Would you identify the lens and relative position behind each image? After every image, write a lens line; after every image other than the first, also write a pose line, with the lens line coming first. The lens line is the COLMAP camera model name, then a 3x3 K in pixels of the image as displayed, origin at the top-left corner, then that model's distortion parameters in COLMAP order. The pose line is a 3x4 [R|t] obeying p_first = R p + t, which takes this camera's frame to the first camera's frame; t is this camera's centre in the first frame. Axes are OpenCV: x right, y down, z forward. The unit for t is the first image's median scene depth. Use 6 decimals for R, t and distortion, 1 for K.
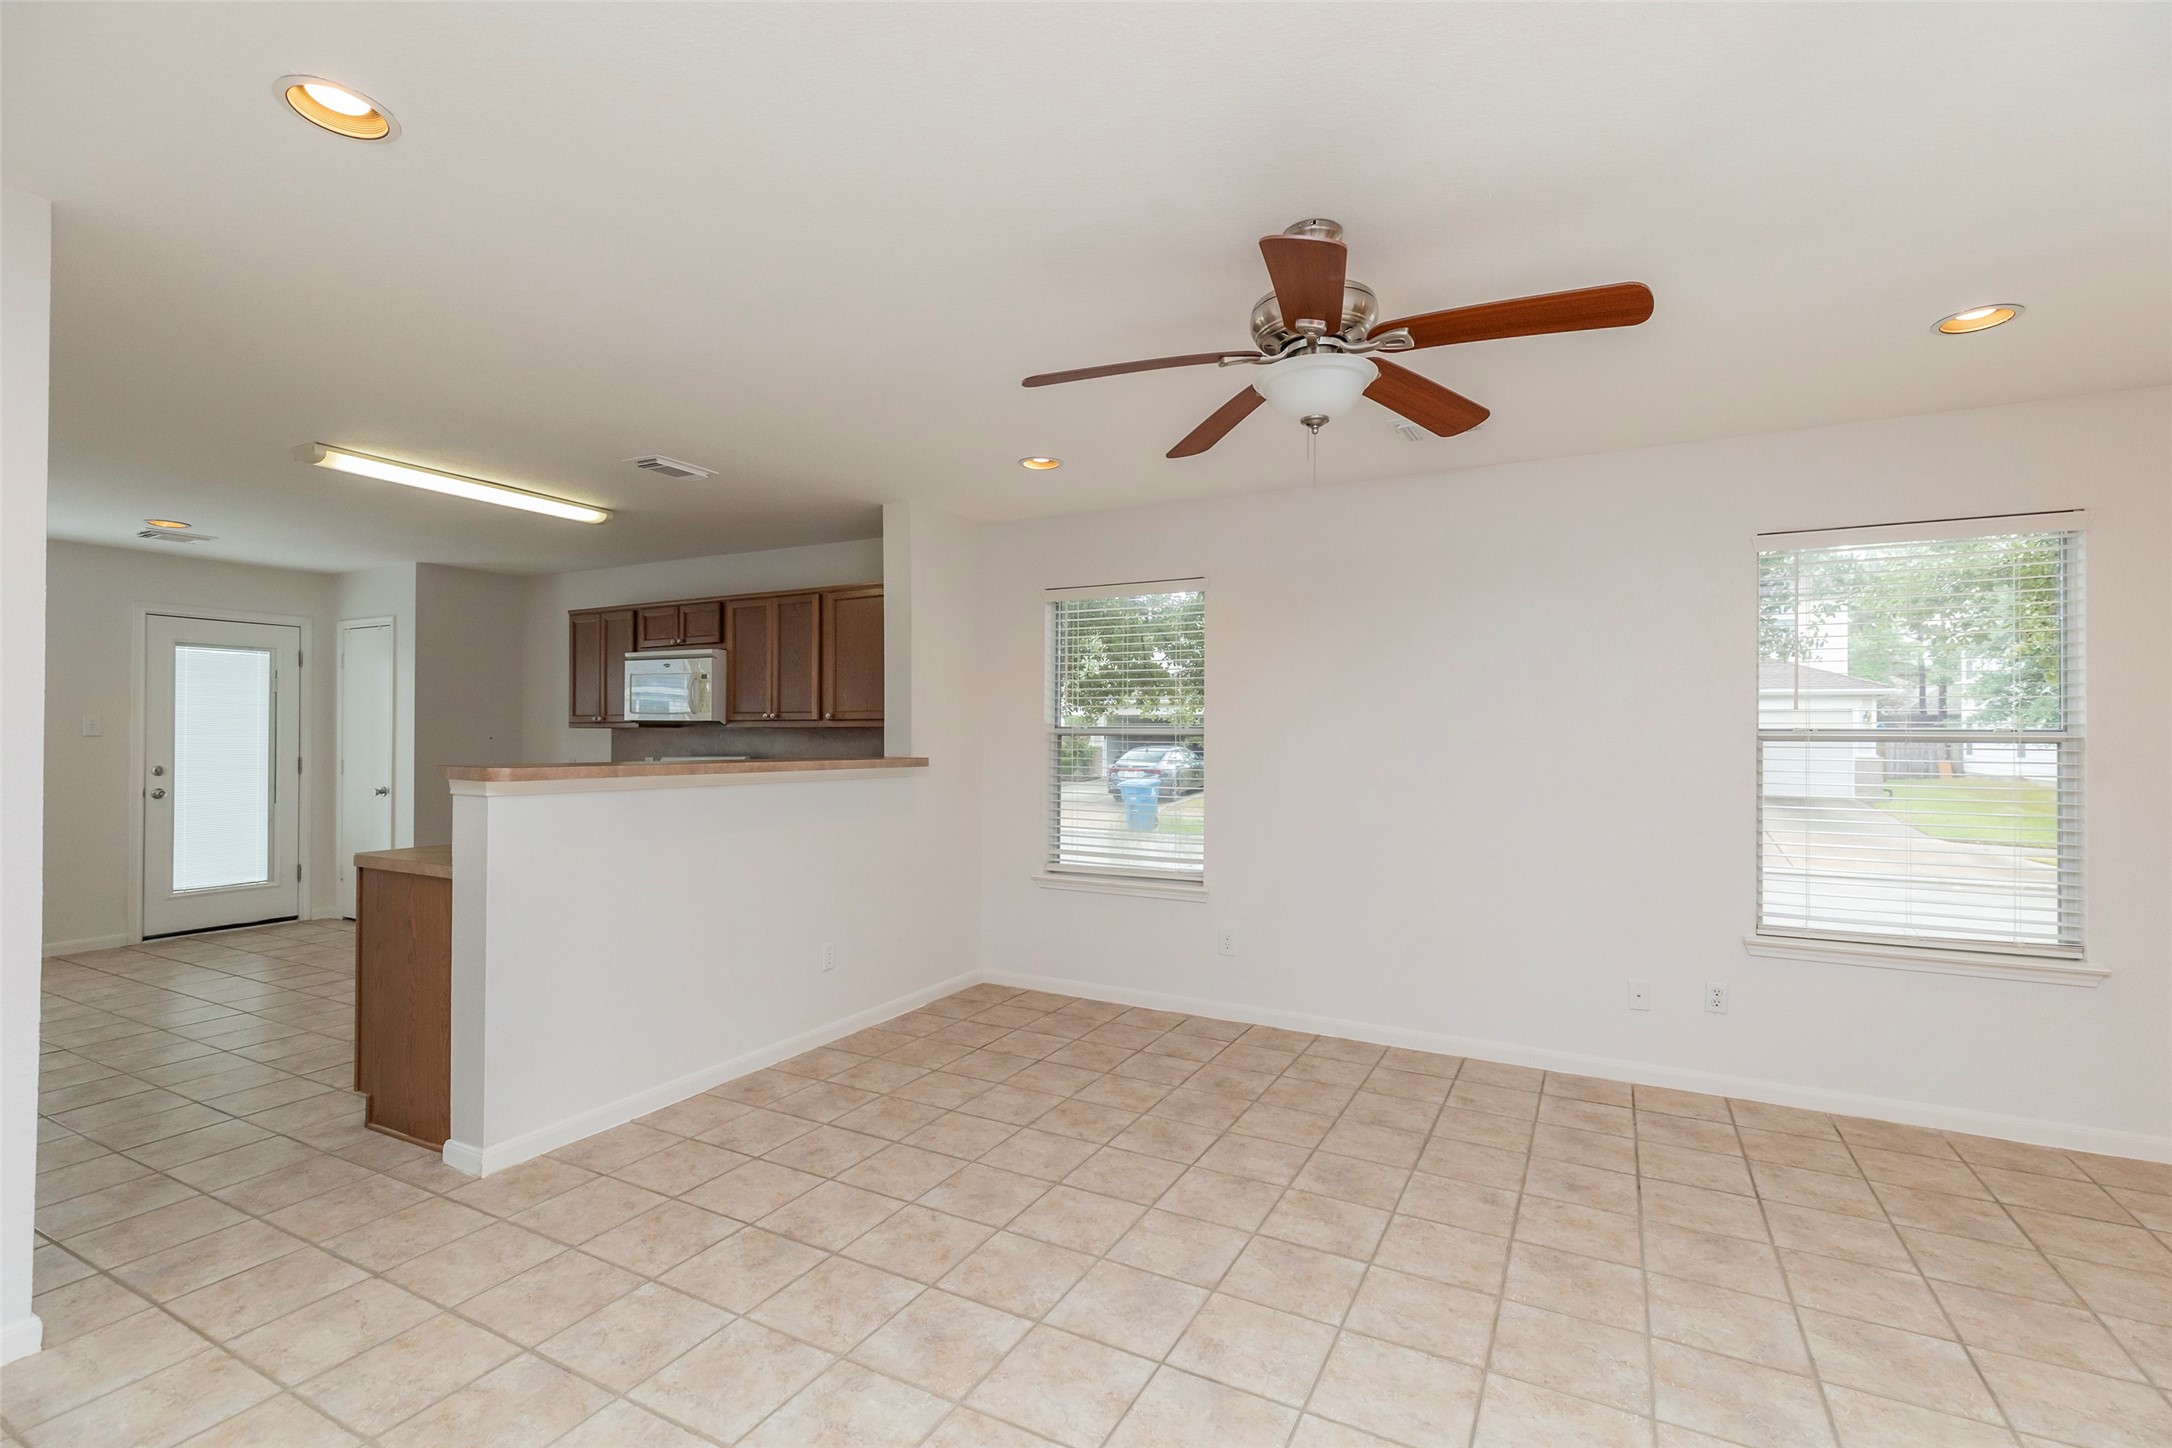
lens RADIAL K [[1000.6, 0, 1123.8], [0, 1000.6, 719.2], [0, 0, 1]] dist [0.002501, -0.000585]
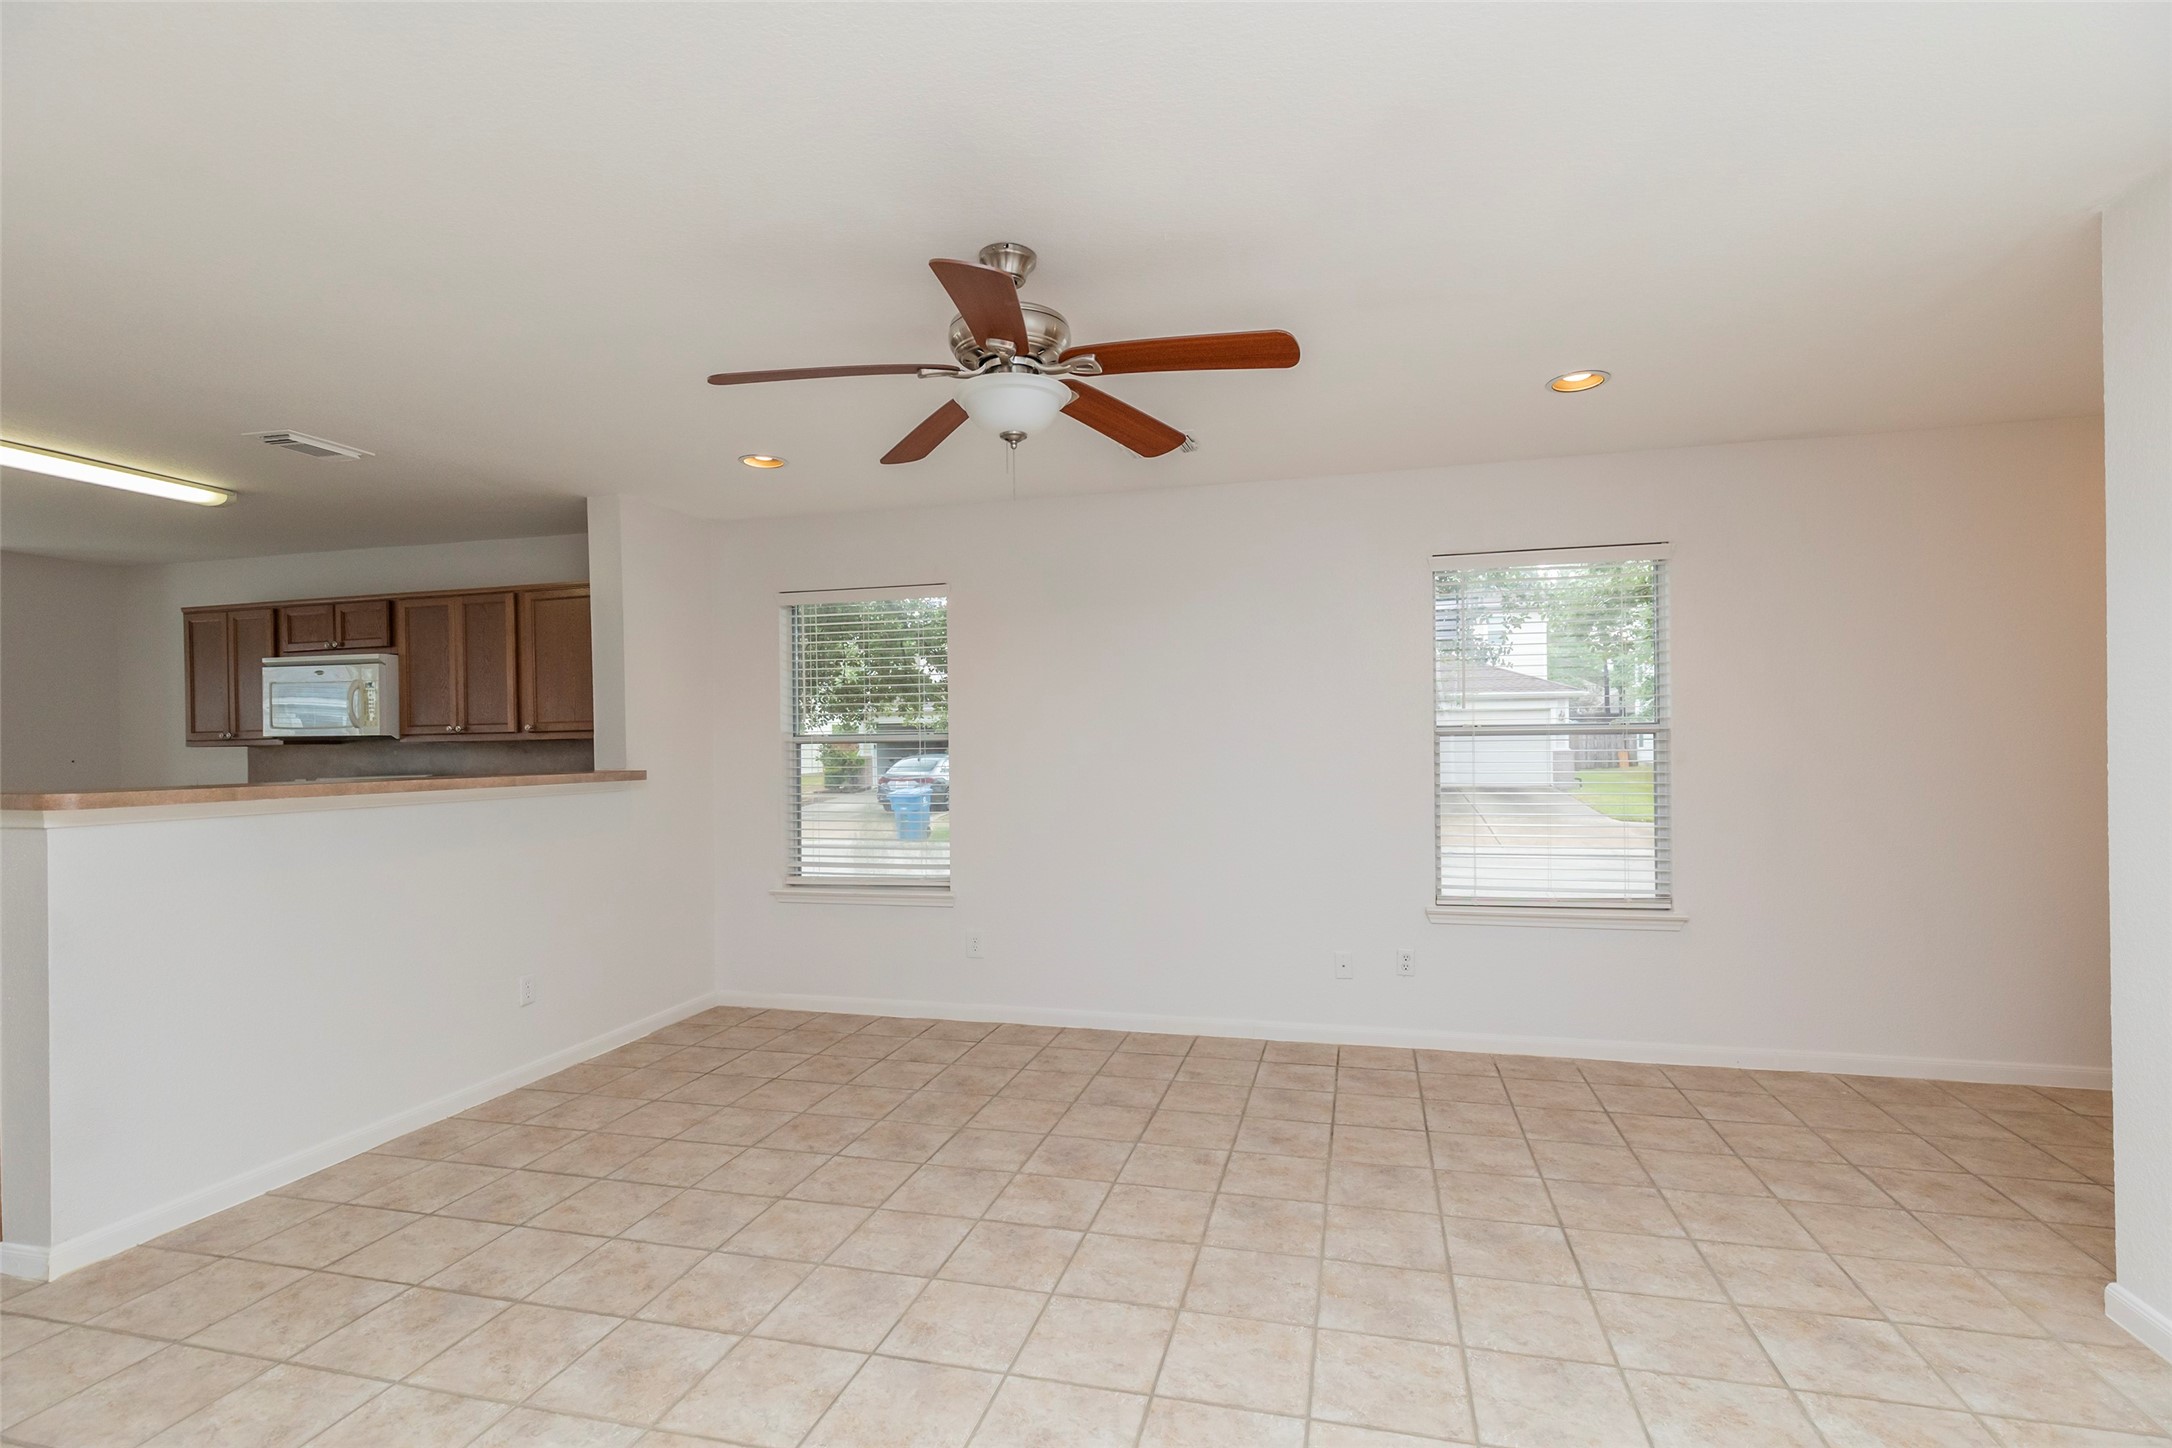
lens RADIAL K [[1003.8, 0, 1158.8], [0, 1003.8, 734.0], [0, 0, 1]] dist [0.002474, 0.000307]
pose [[0.968902, -0.017589, 0.246820, 0.054747], [0.015555, 0.999827, 0.010188, 0.003663], [-0.246957, -0.006032, 0.969008, -0.042562]]
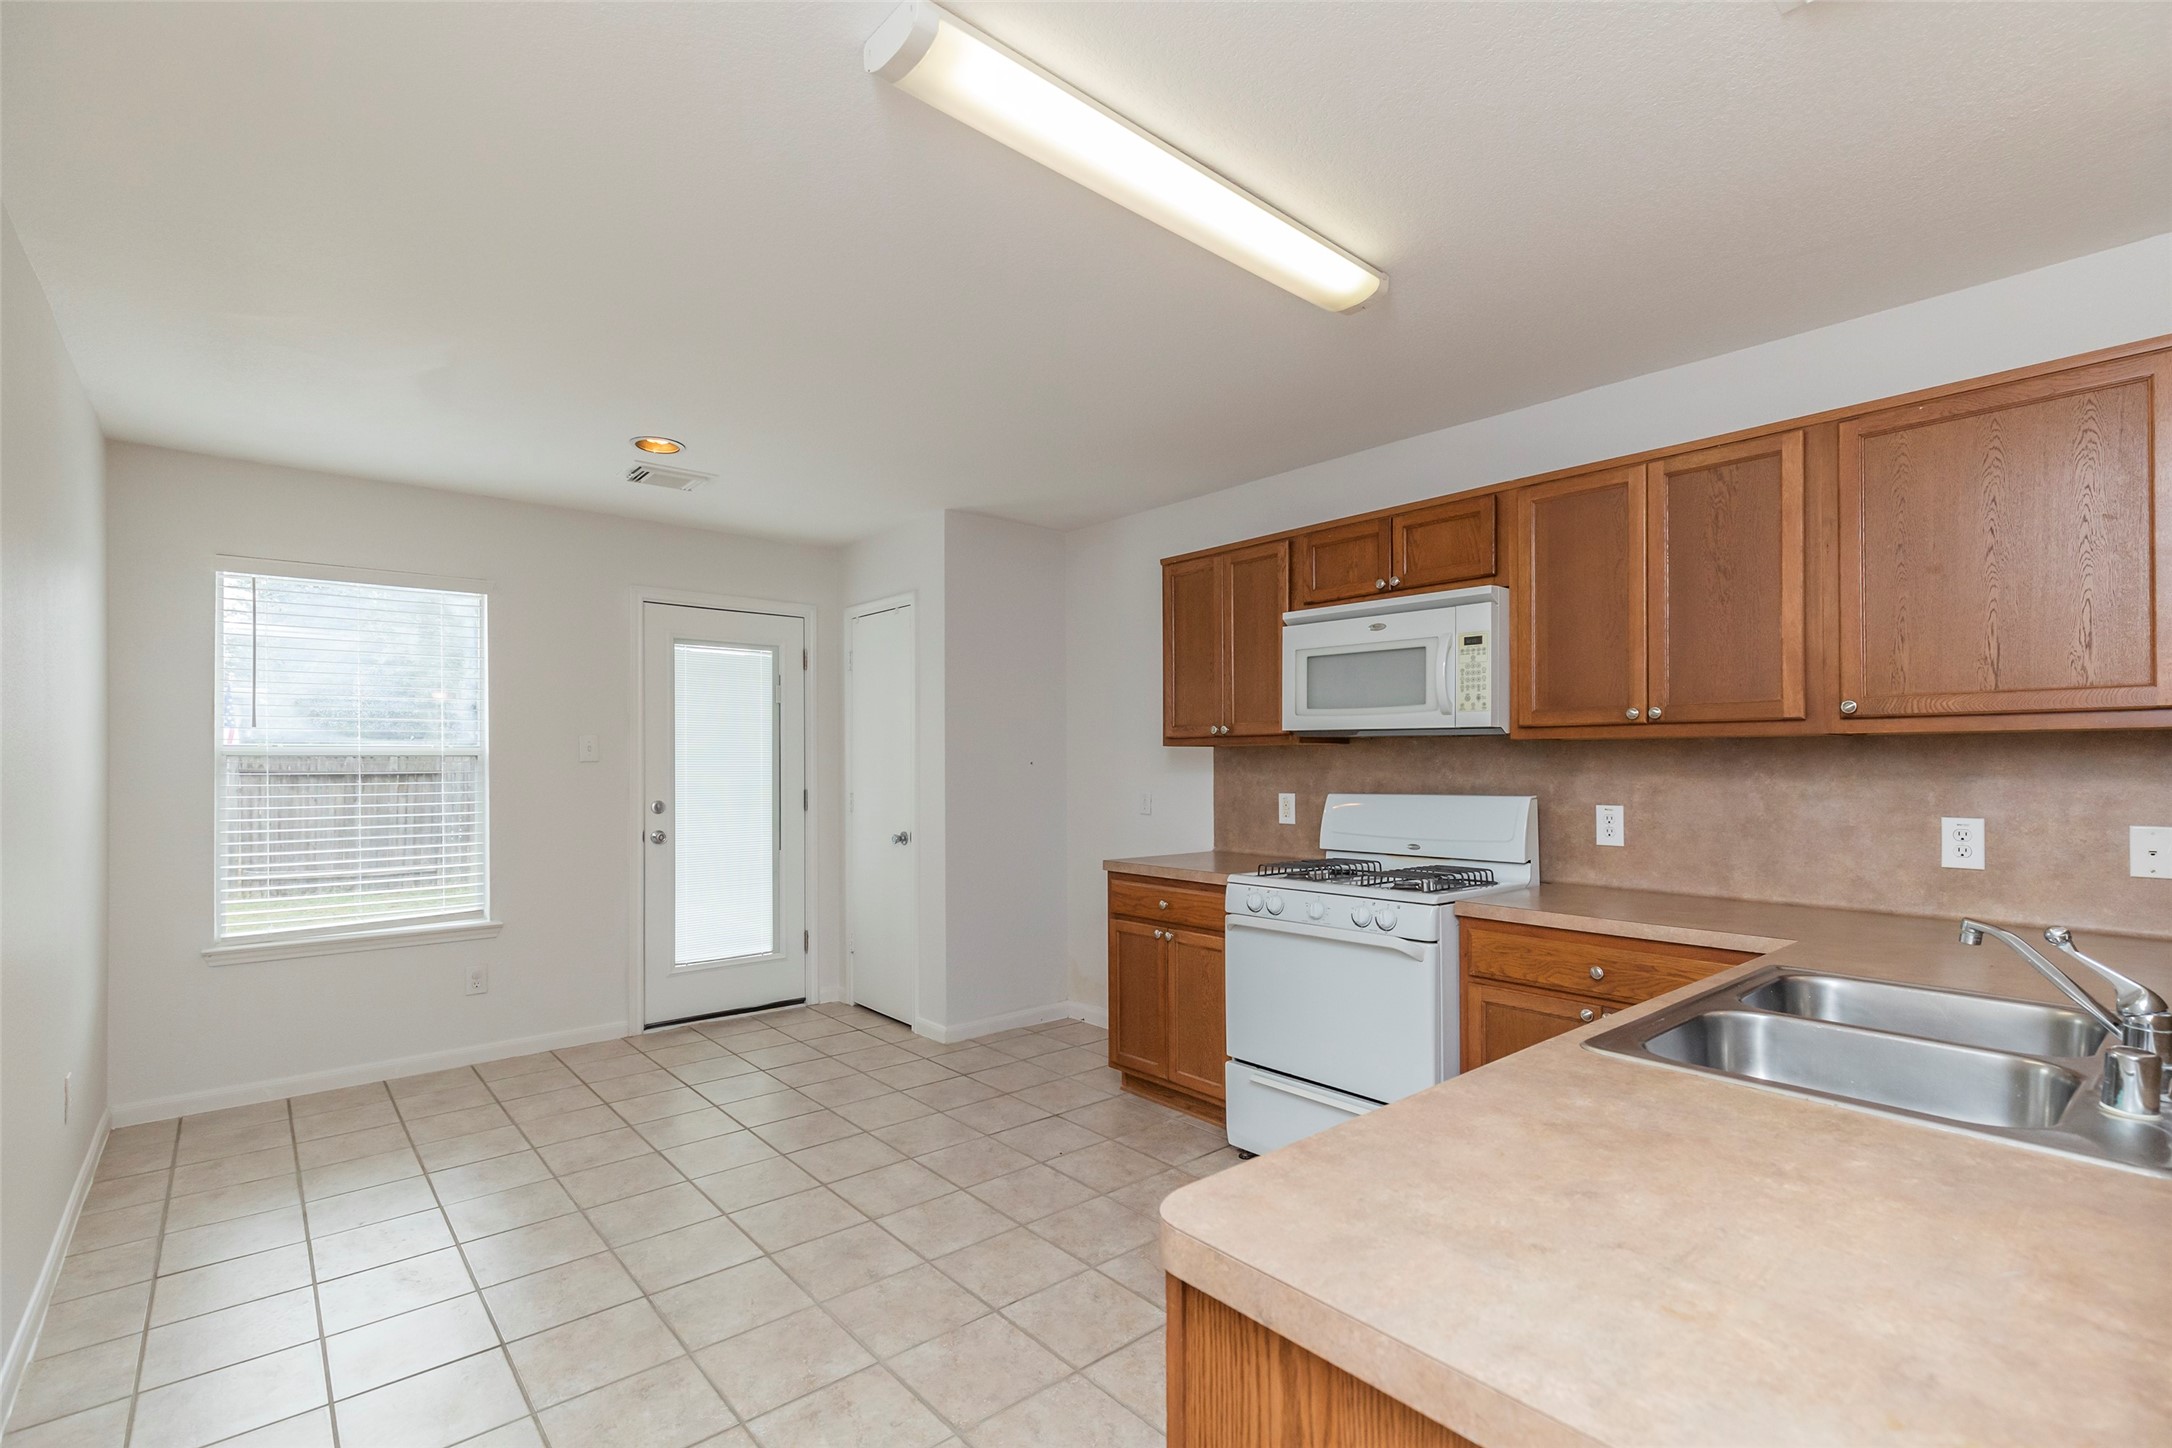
lens RADIAL K [[993.3, 0, 1083.1], [0, 993.3, 755.7], [0, 0, 1]] dist [0.003359, 0.000273]
pose [[0.928399, -0.005599, -0.371542, -0.663965], [0.008274, 0.999950, 0.005606, 0.018792], [0.371492, -0.008279, 0.928399, 0.727006]]
